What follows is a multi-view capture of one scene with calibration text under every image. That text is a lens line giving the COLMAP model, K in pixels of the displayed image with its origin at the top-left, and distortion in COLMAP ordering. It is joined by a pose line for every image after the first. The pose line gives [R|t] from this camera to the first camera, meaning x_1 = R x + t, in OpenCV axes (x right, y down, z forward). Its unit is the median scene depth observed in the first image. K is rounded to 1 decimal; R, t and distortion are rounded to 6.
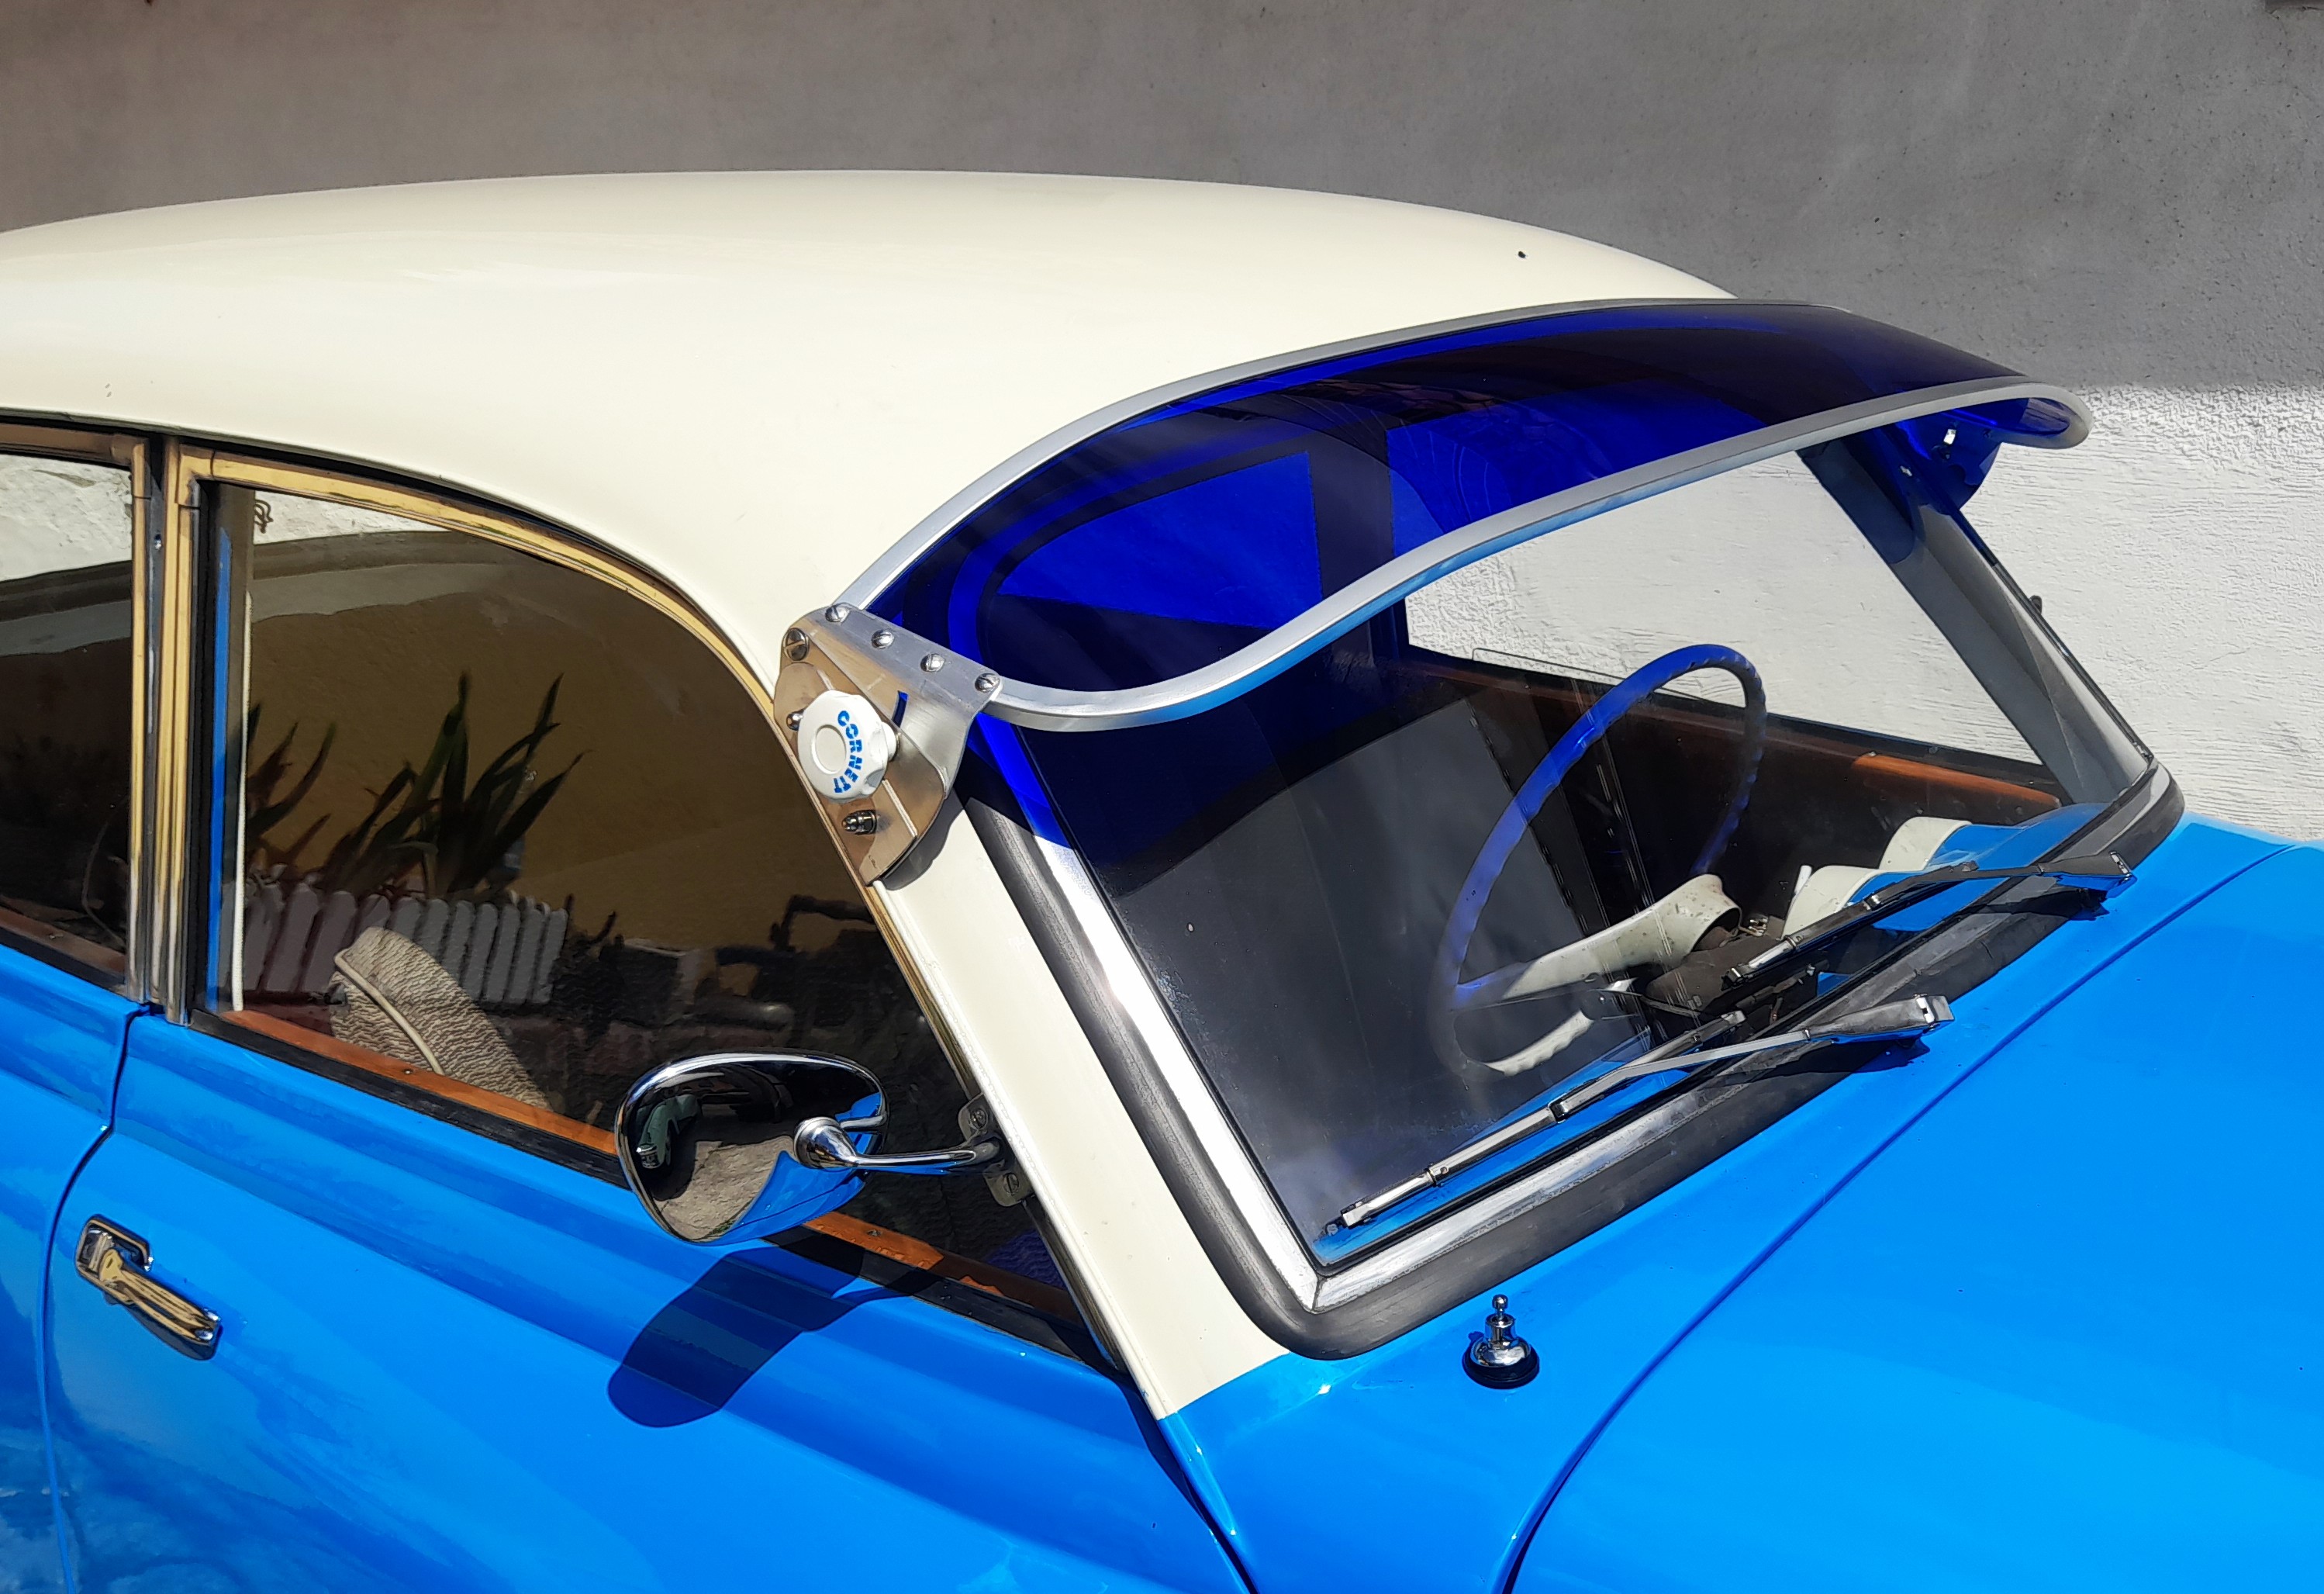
lens RADIAL K [[1742.7, 0, 1162.0], [0, 1742.7, 797.0], [0, 0, 1]] dist [-0.003037, 0.013037]
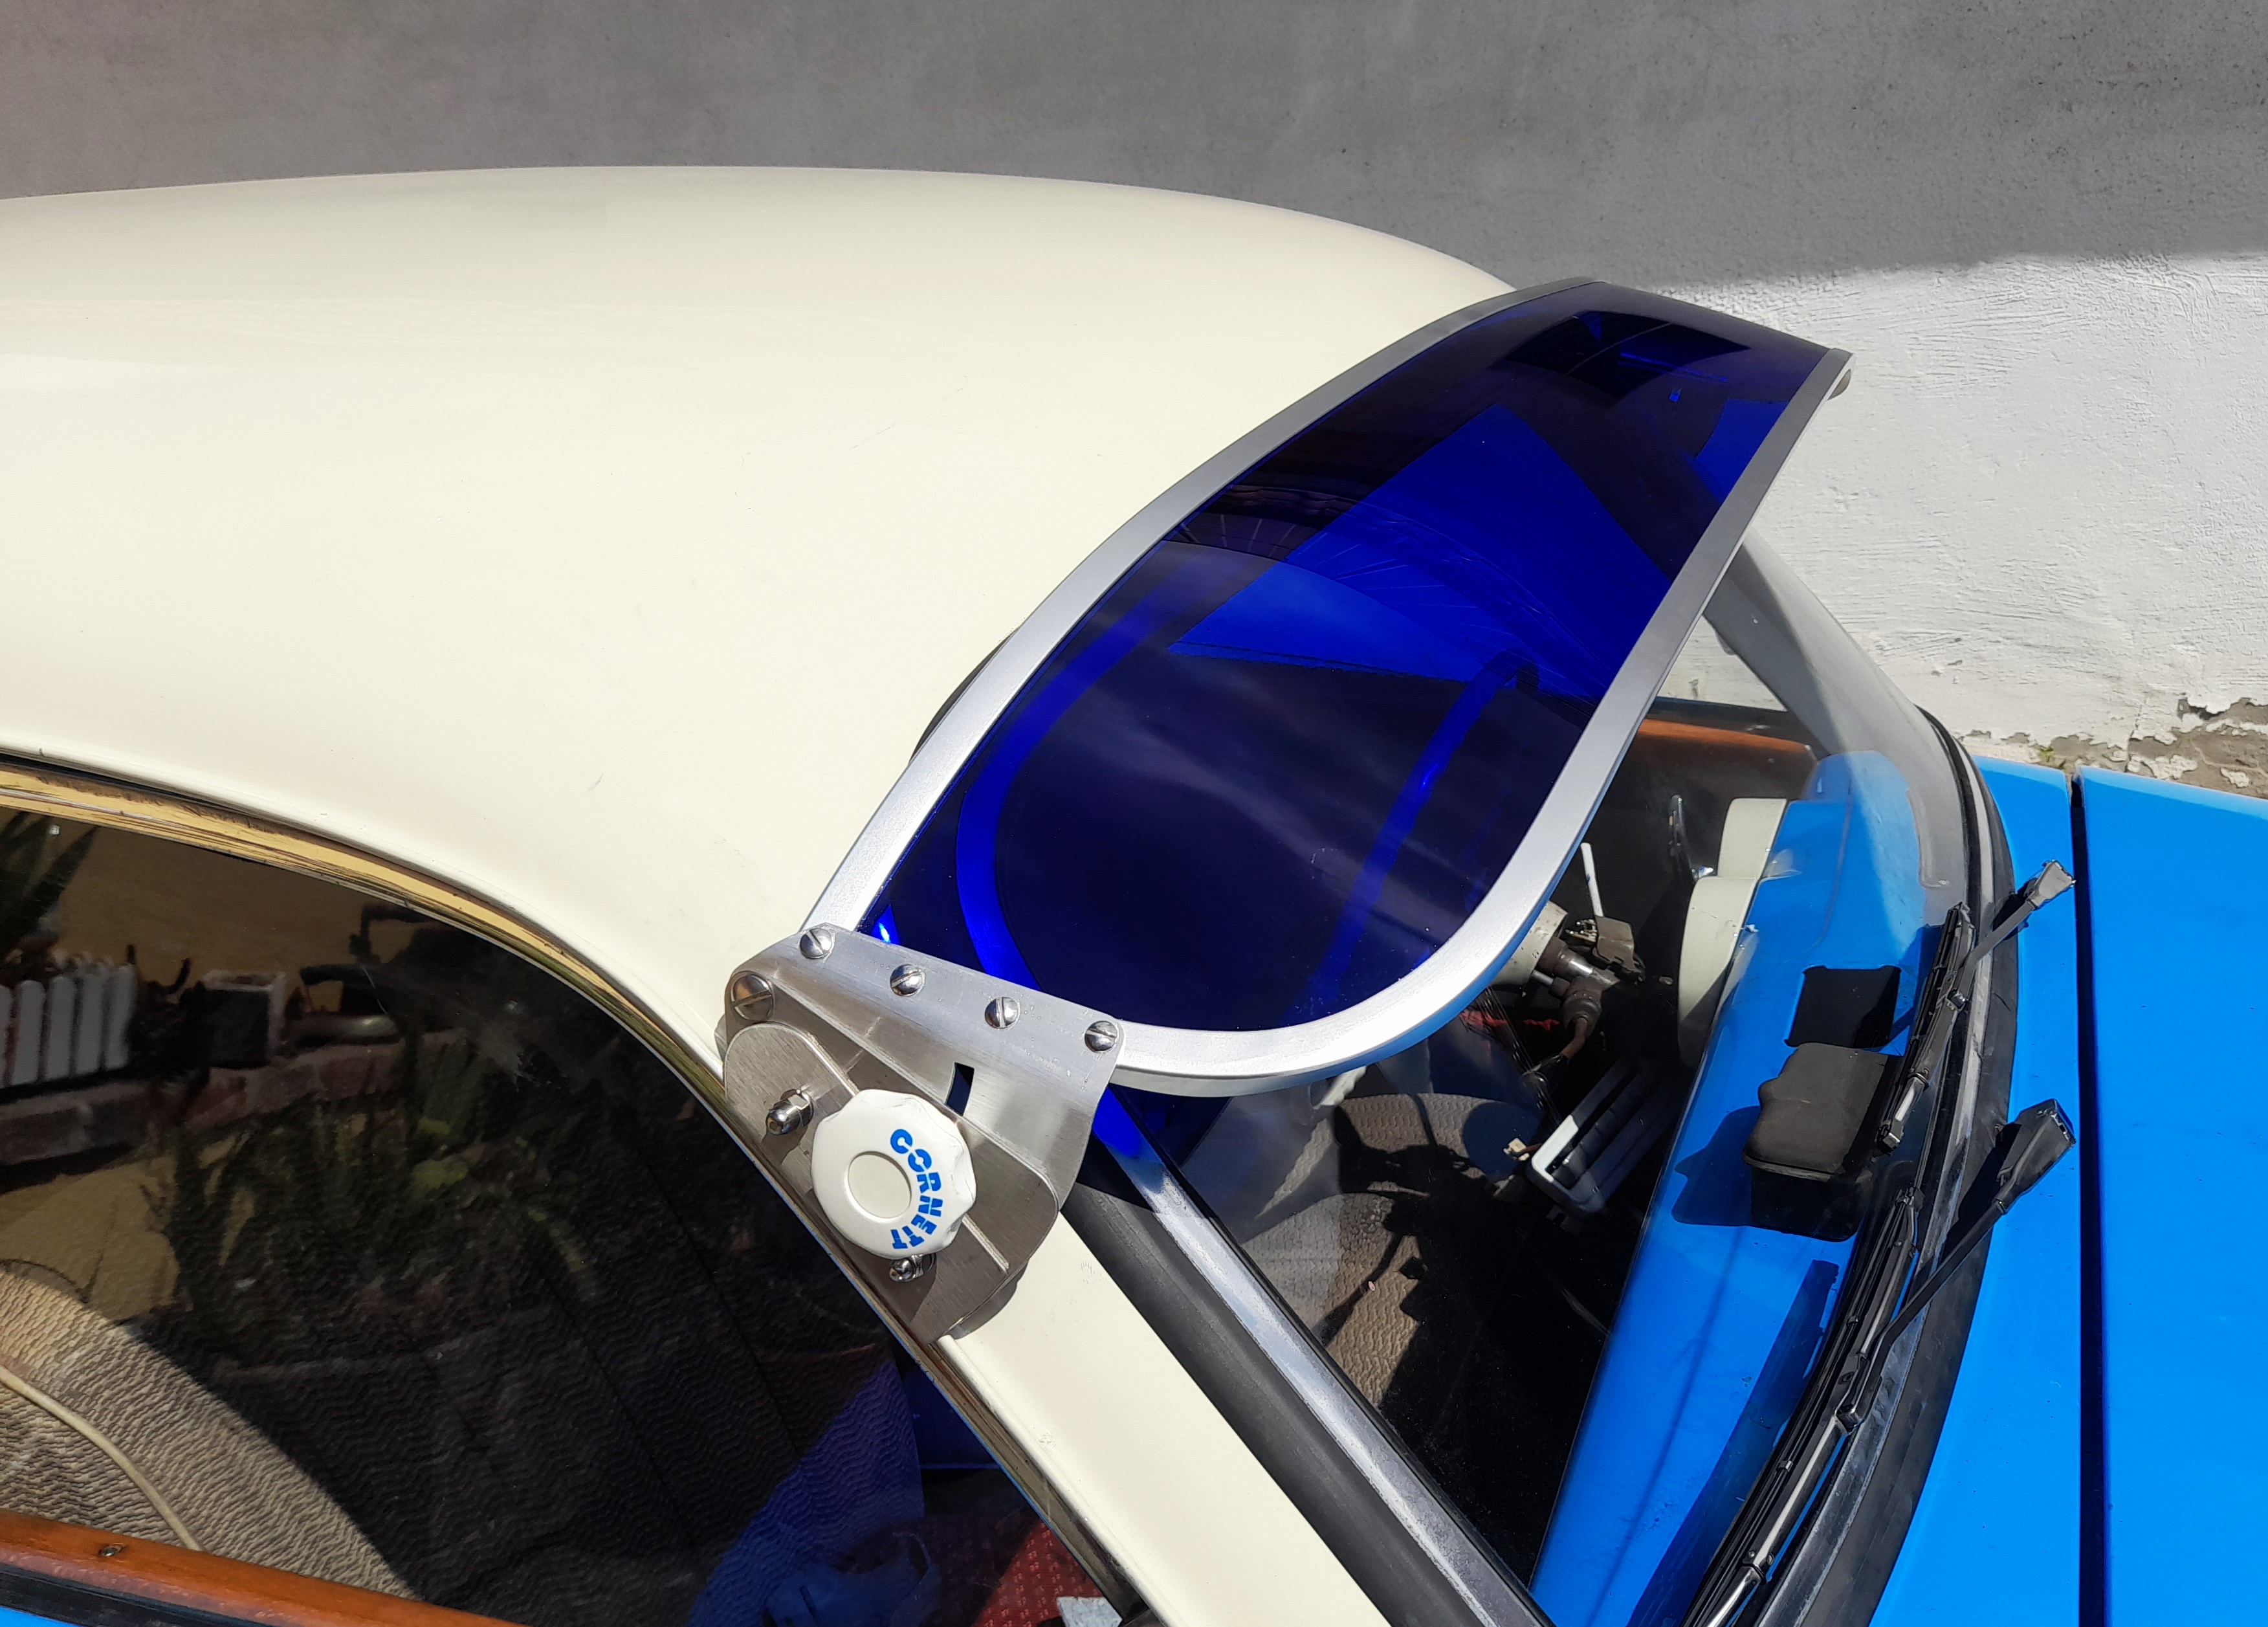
lens RADIAL K [[1581.3, 0, 1134.0], [0, 1581.3, 813.5], [0, 0, 1]] dist [0.003793, 0.008828]
pose [[0.957994, -0.146416, 0.246597, -0.211032], [0.128570, 0.987871, 0.087070, -0.186871], [-0.256354, -0.051708, 0.965199, 0.410284]]
